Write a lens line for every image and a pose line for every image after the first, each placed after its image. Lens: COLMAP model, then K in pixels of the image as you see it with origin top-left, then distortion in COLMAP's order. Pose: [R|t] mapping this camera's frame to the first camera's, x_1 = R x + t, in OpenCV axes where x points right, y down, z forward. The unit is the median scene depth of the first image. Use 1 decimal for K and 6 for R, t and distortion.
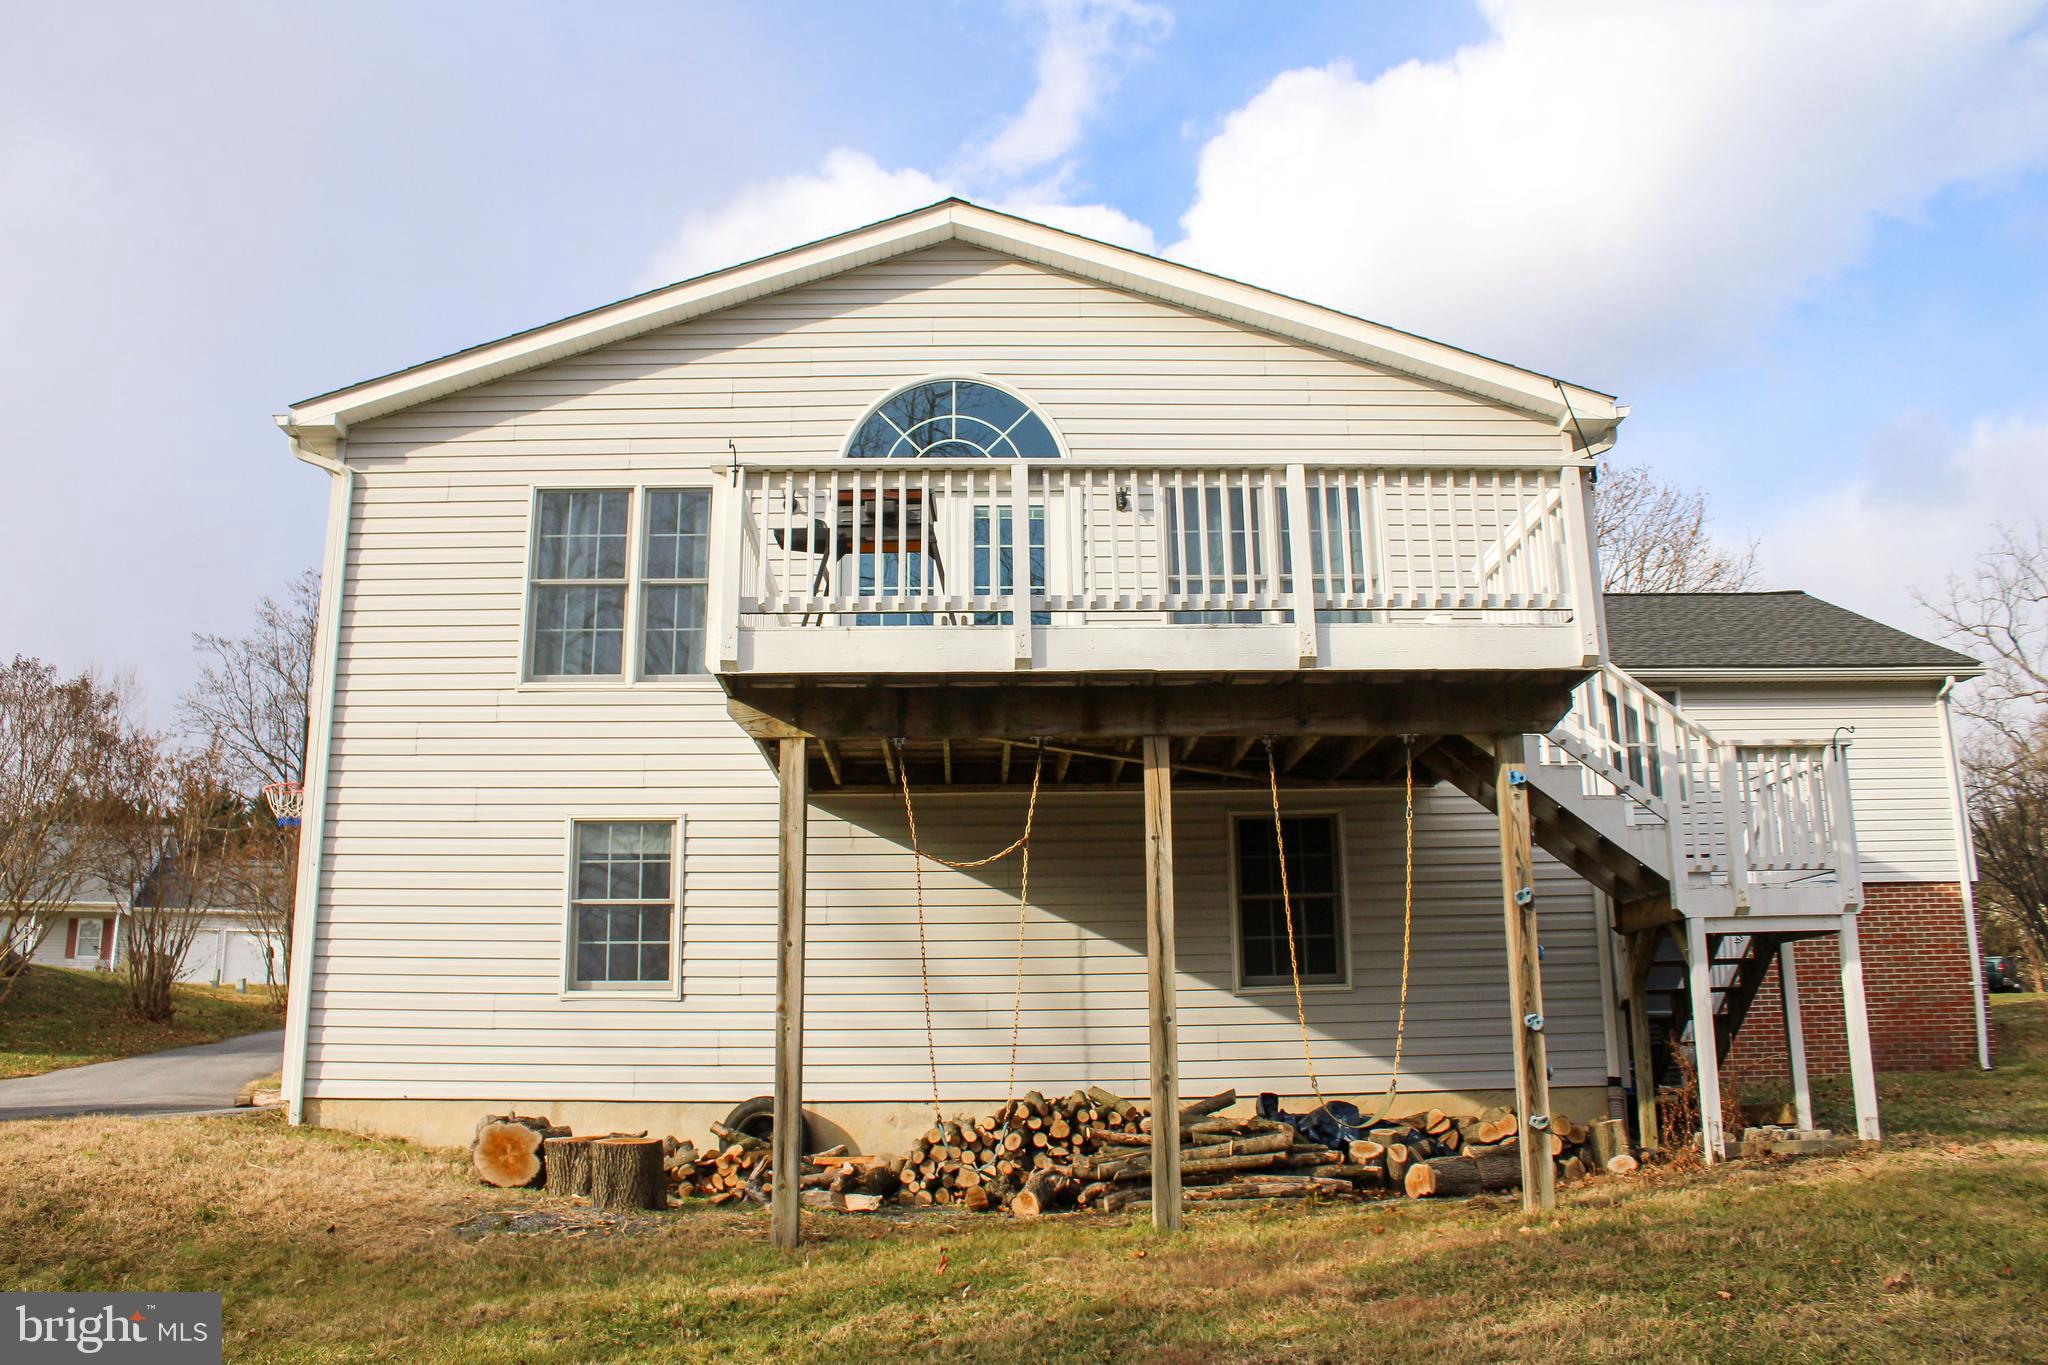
lens RADIAL K [[1746.8, 0, 1014.8], [0, 1746.8, 650.6], [0, 0, 1]] dist [-0.178278, 0.193694]
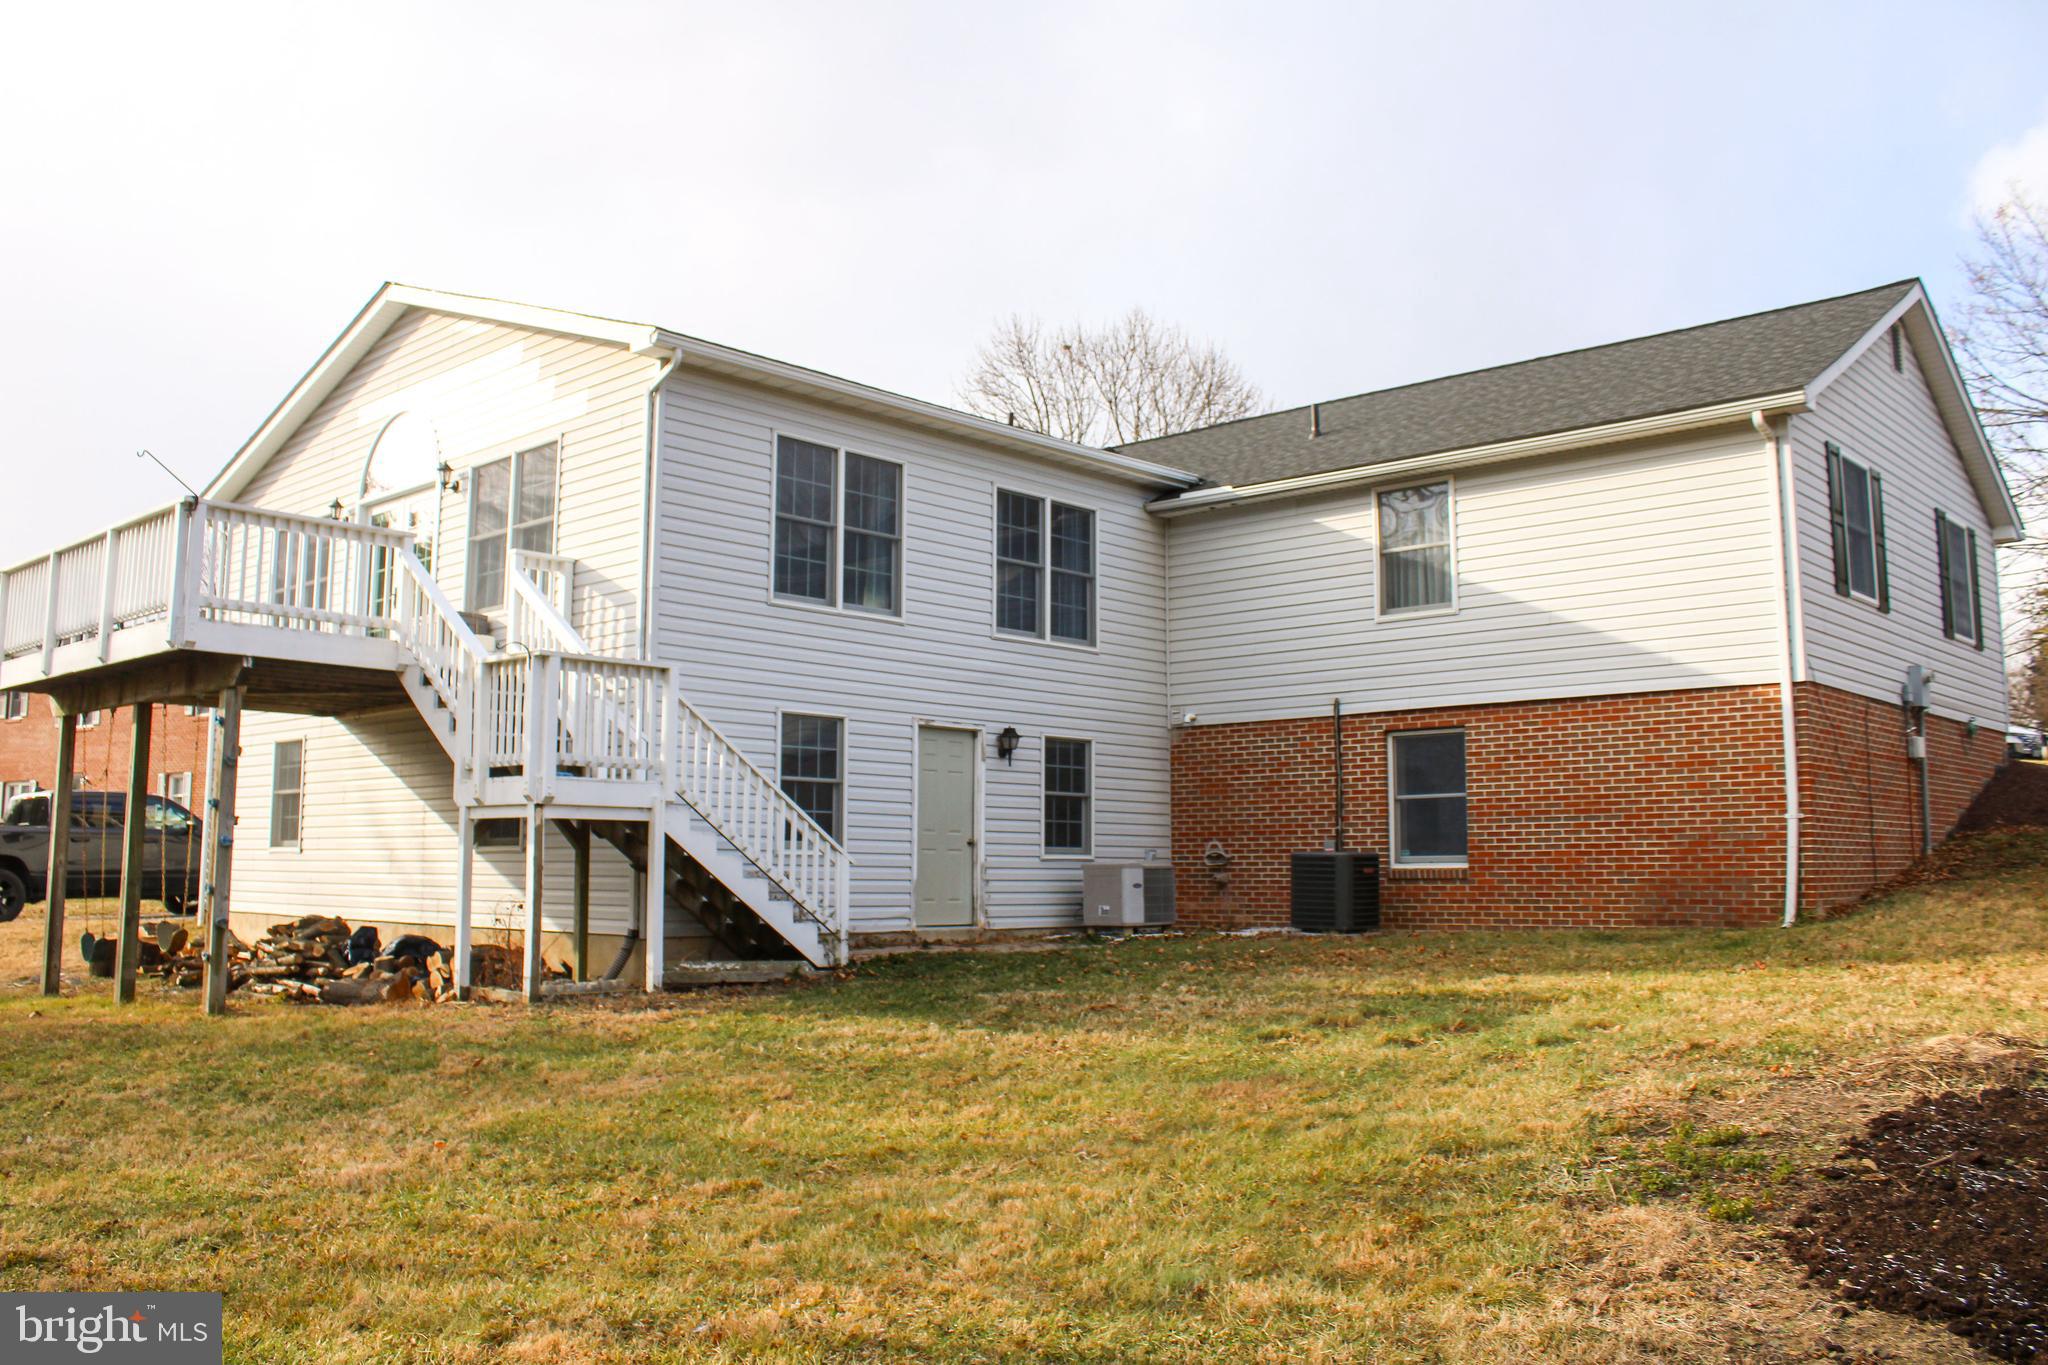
lens RADIAL K [[1746.8, 0, 1014.8], [0, 1746.8, 650.6], [0, 0, 1]] dist [-0.178278, 0.193694]
pose [[0.722620, 0.116837, 0.681300, -1.012303], [-0.178336, 0.983757, 0.020445, 0.000022], [-0.667845, -0.136274, 0.731719, -0.017325]]
